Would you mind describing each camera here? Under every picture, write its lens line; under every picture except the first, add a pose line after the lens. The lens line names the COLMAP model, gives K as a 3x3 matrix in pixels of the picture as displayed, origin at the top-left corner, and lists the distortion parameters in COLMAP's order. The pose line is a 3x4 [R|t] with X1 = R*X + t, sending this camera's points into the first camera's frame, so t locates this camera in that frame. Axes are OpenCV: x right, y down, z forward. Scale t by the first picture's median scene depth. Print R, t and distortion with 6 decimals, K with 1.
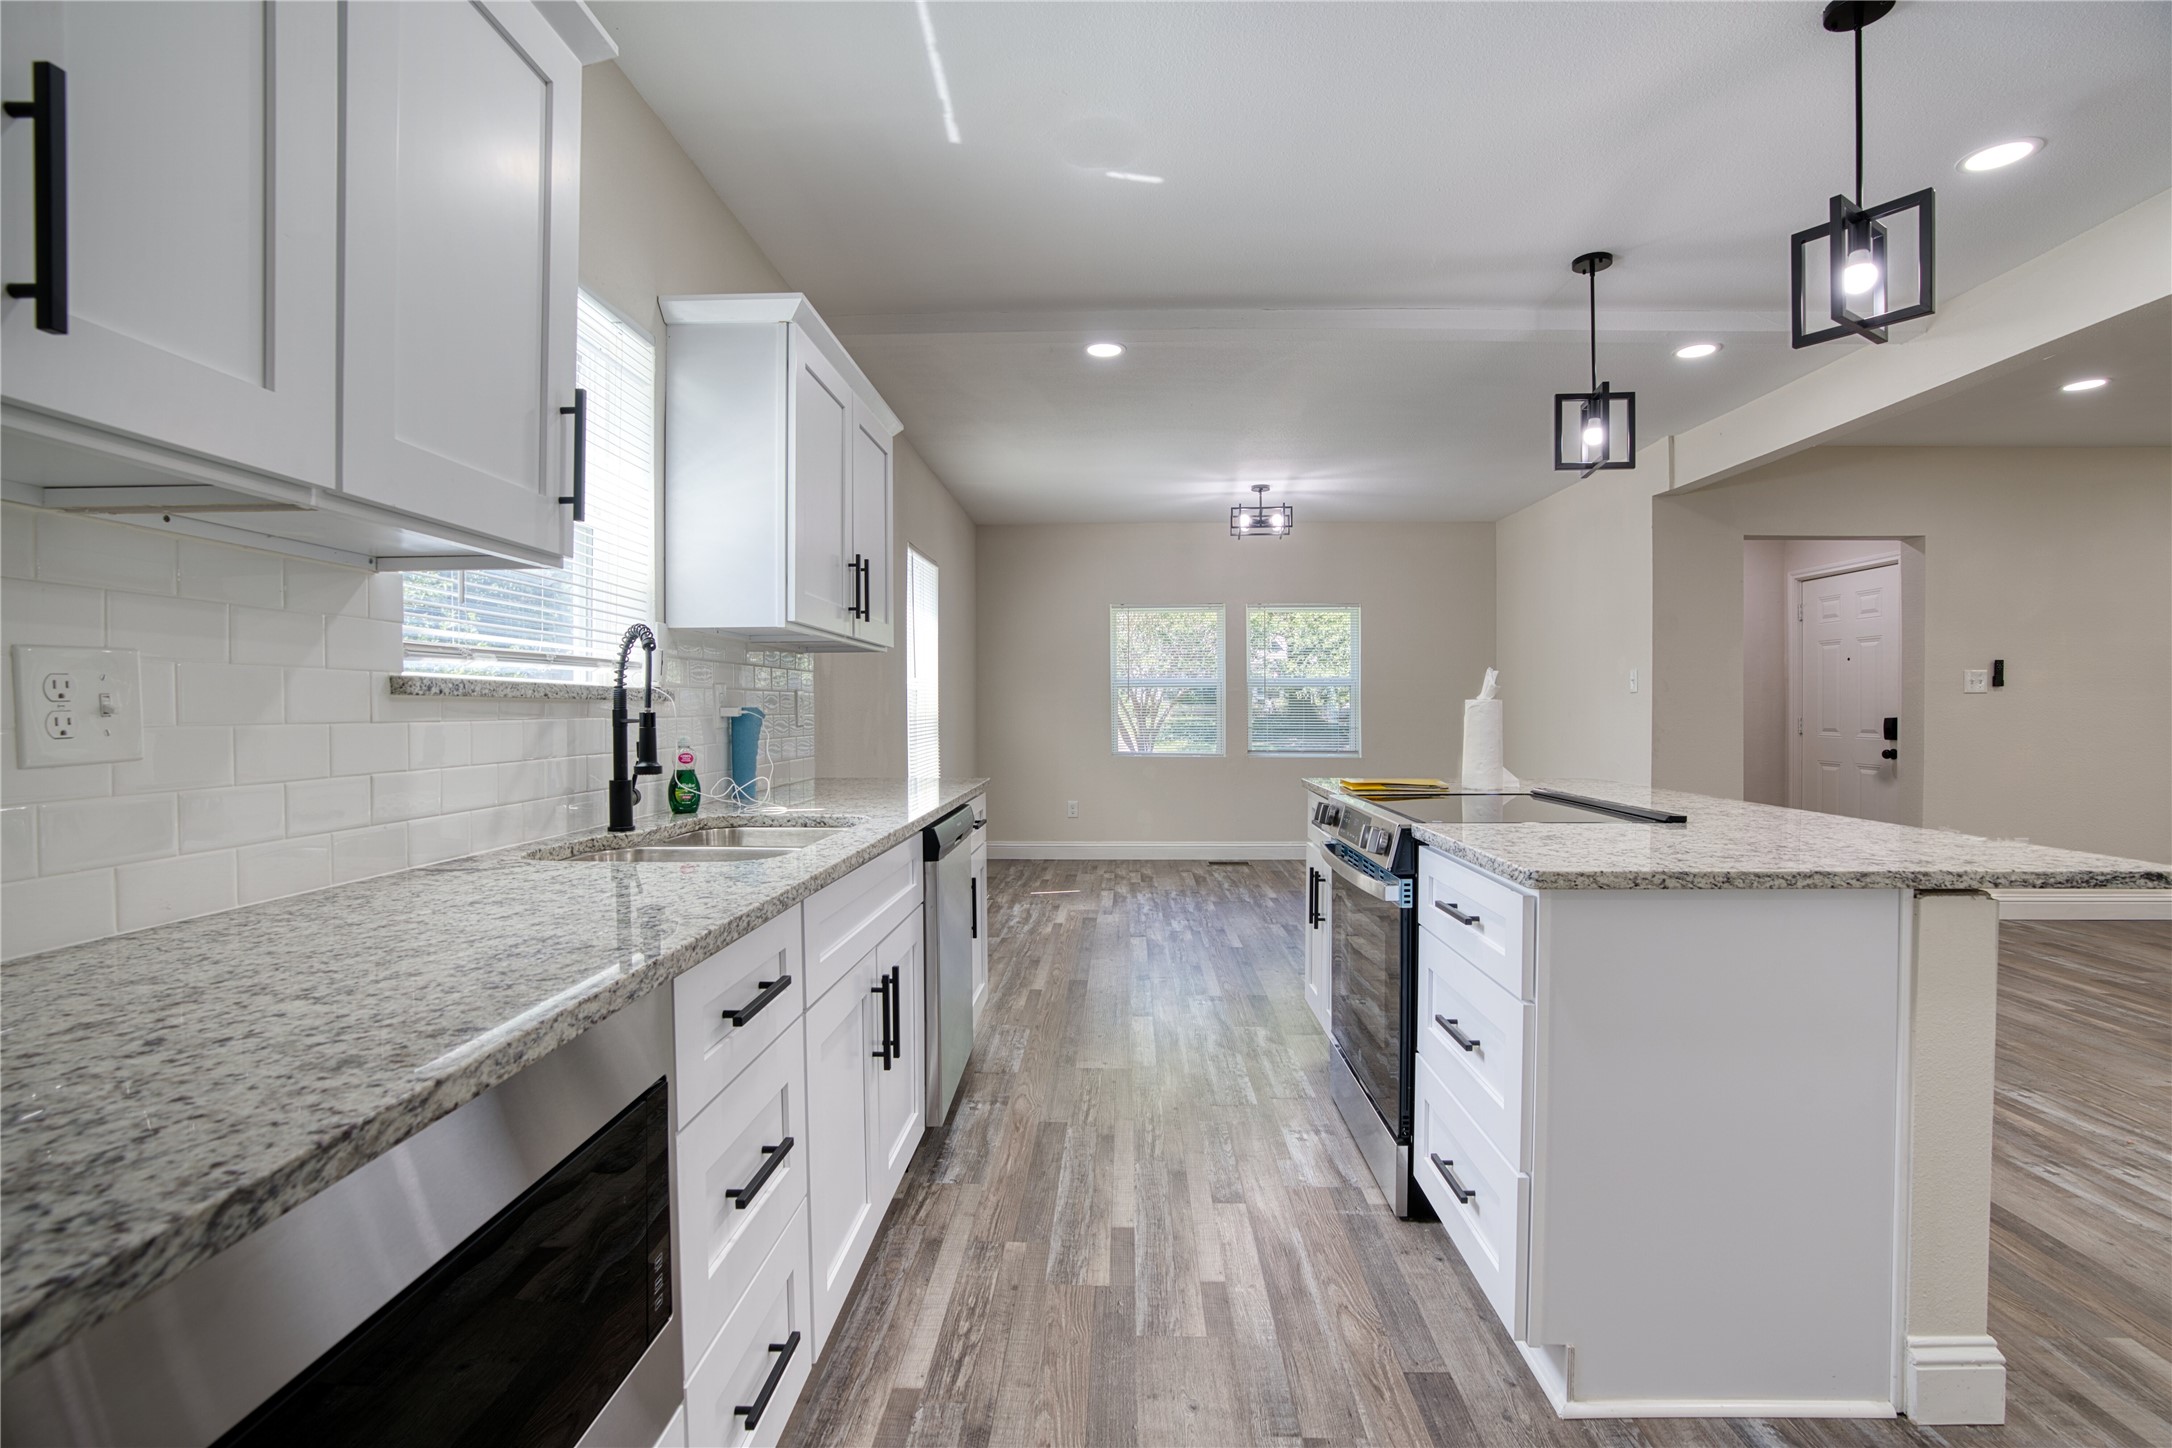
lens RADIAL K [[1007.6, 0, 1085.7], [0, 1007.6, 727.8], [0, 0, 1]] dist [-0.067424, 0.025414]
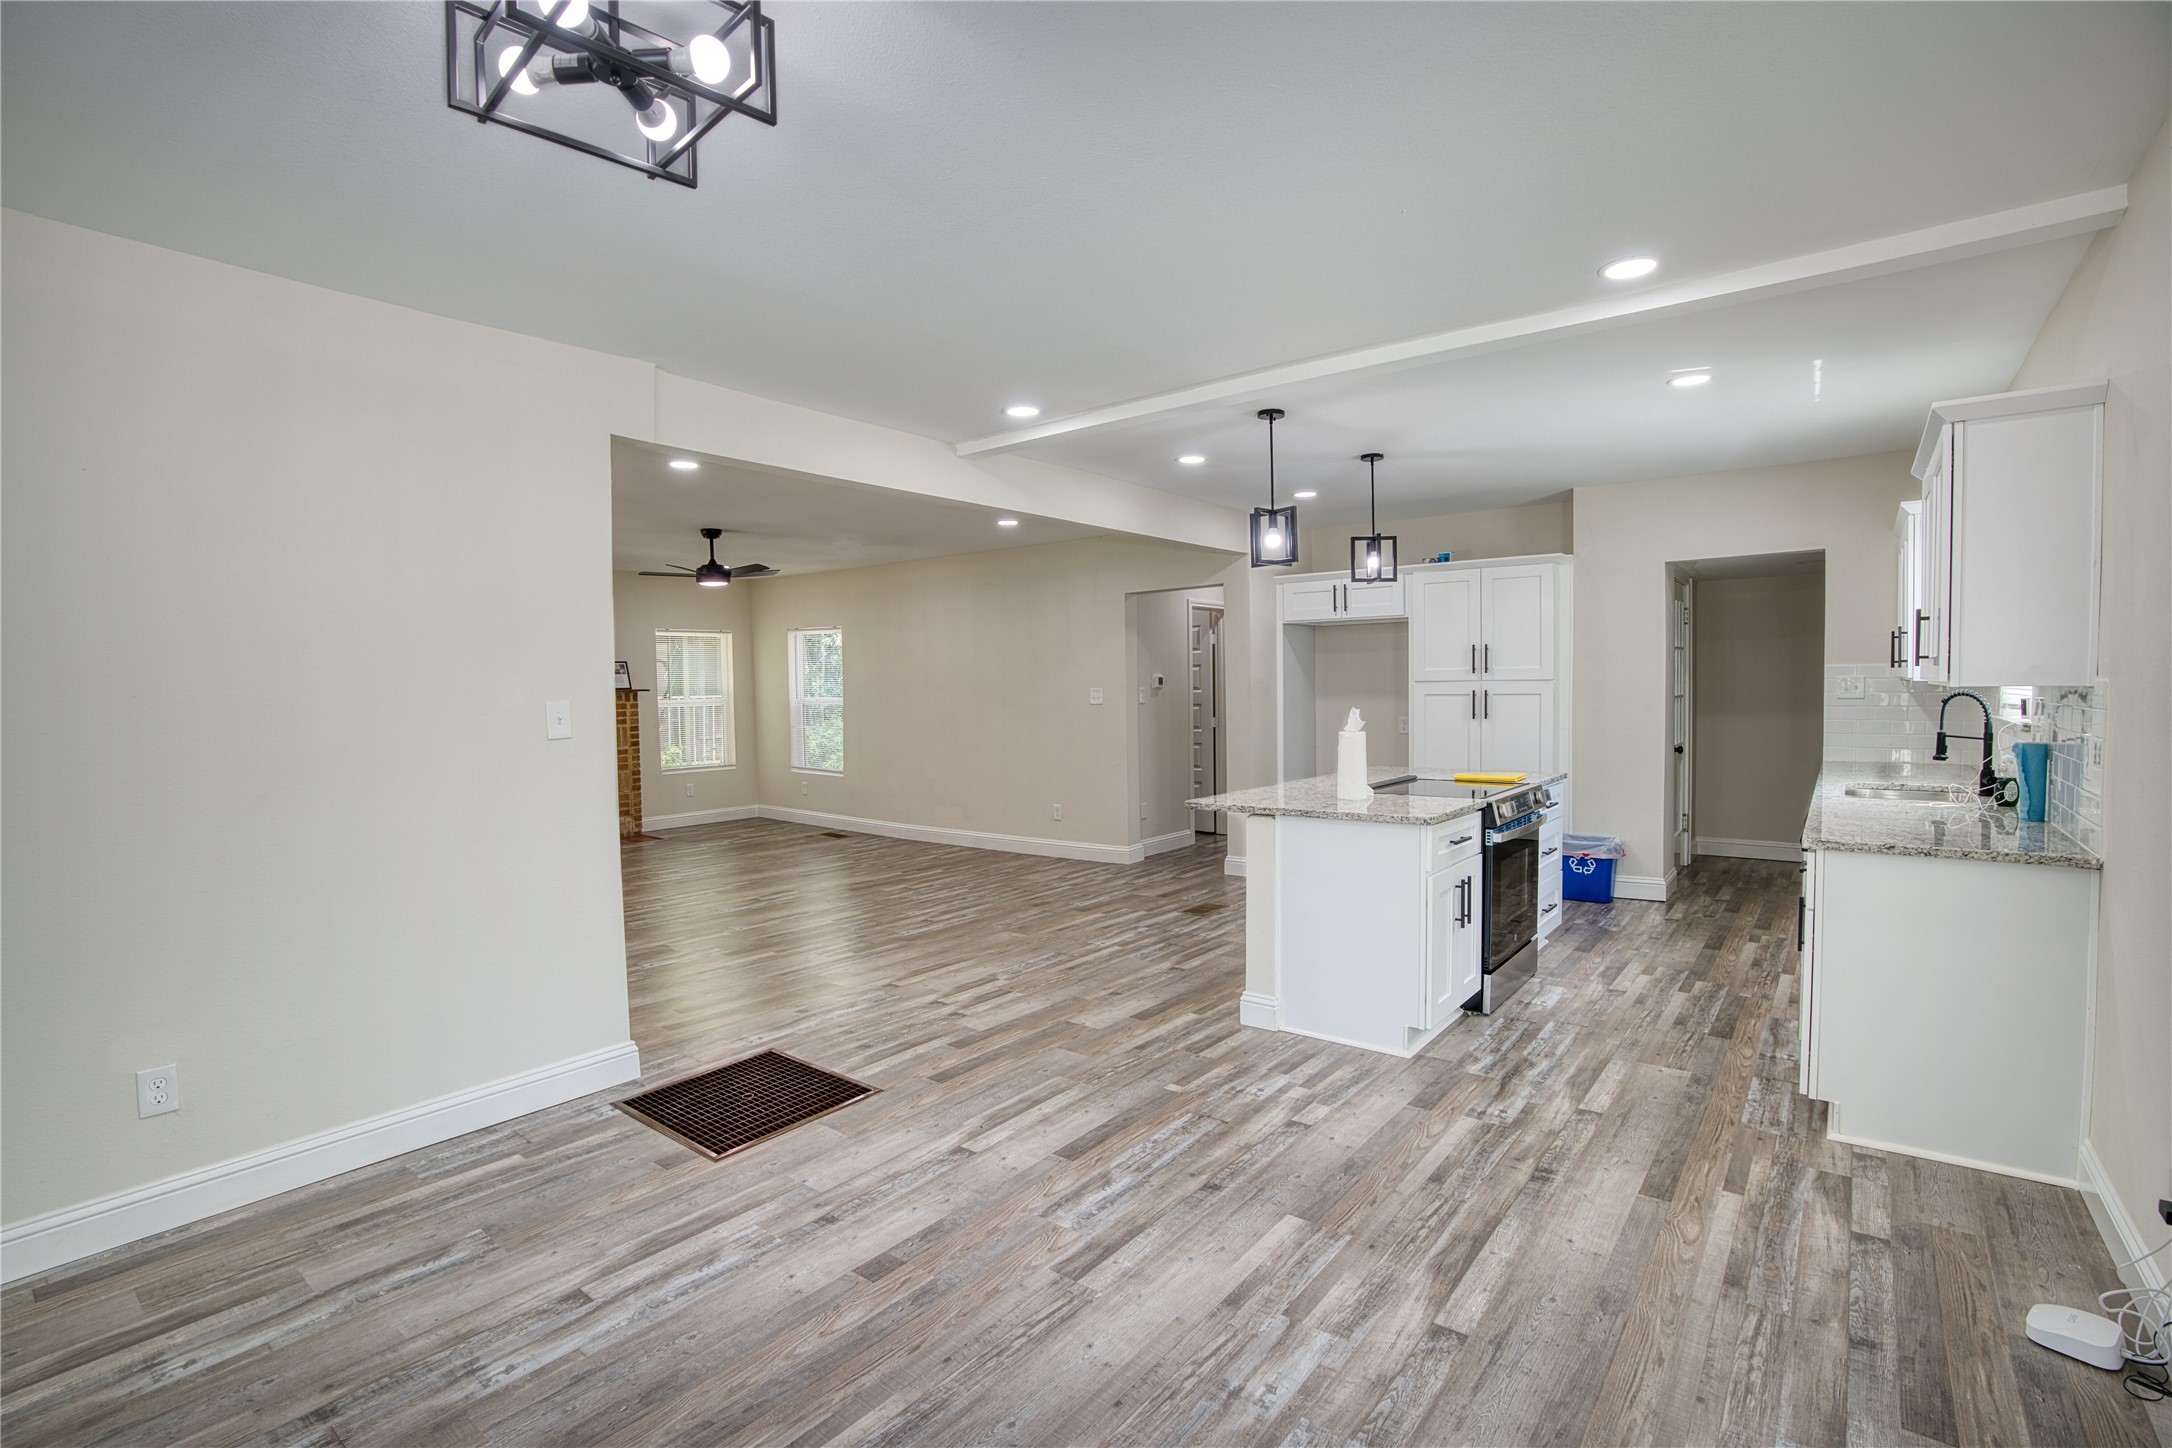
lens RADIAL K [[1007.6, 0, 1086.0], [0, 1007.6, 724.6], [0, 0, 1]] dist [-0.067424, 0.025414]
pose [[-0.808575, -0.007493, 0.588345, -0.121793], [0.028195, 0.998277, 0.051463, -0.136468], [-0.587717, 0.058200, -0.806971, 2.675559]]
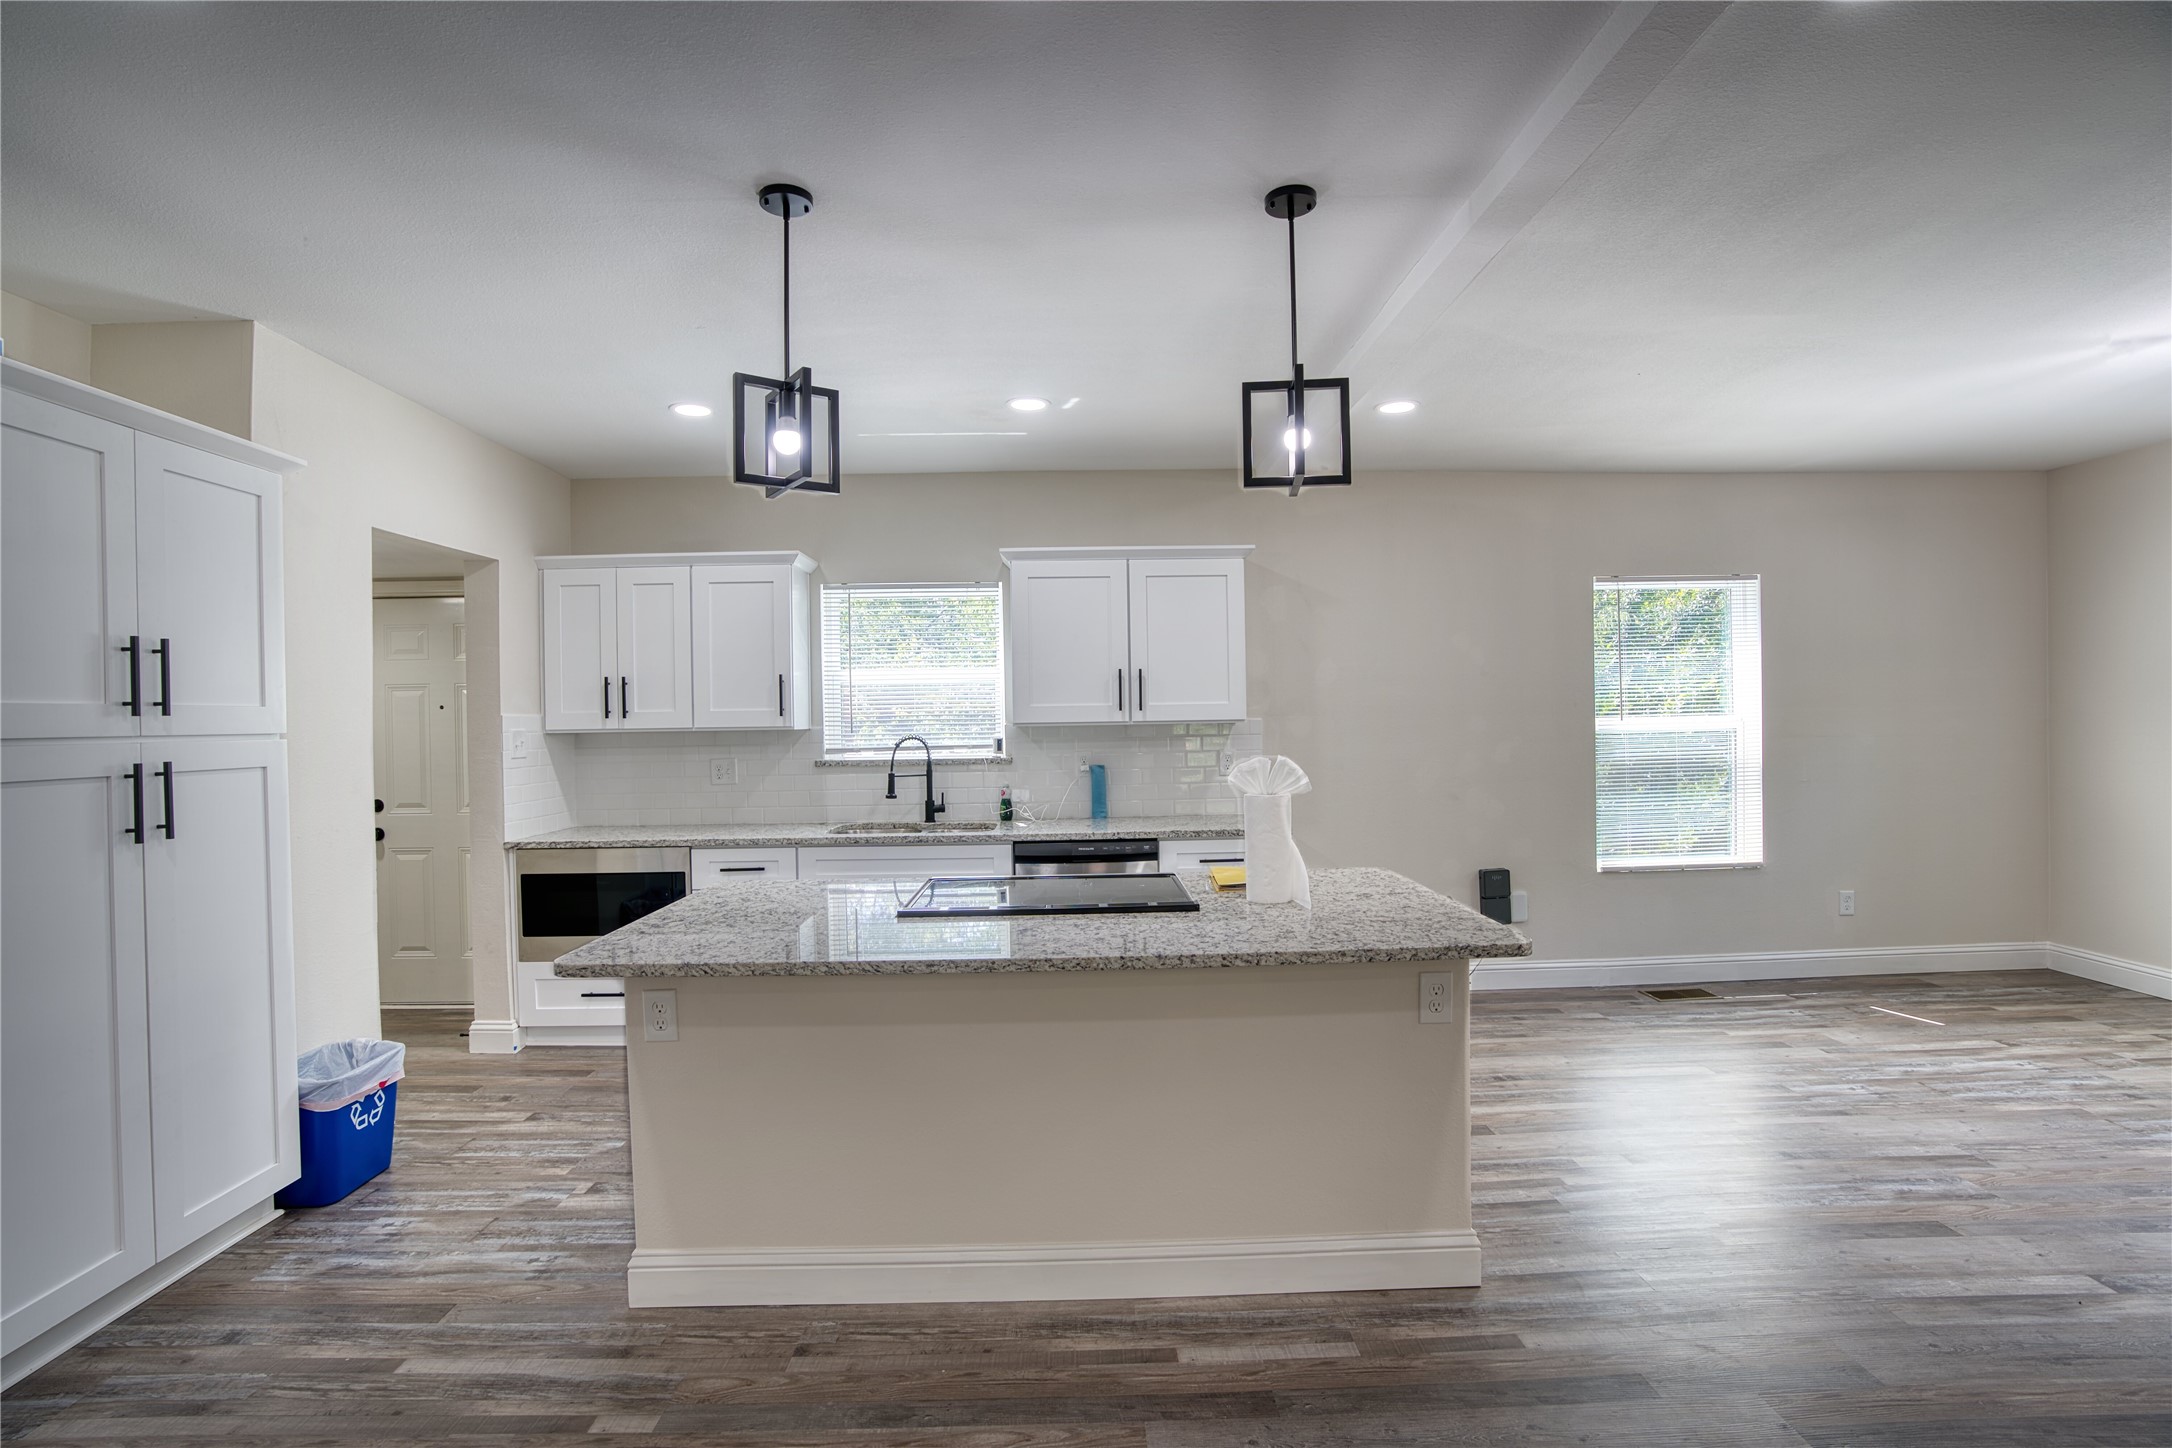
lens RADIAL K [[1007.6, 0, 1084.9], [0, 1007.6, 725.3], [0, 0, 1]] dist [-0.067424, 0.025414]
pose [[0.056605, 0.009412, -0.998352, 1.433543], [0.000399, 0.999955, 0.009450, -0.109256], [0.998397, -0.000933, 0.056599, 0.931839]]
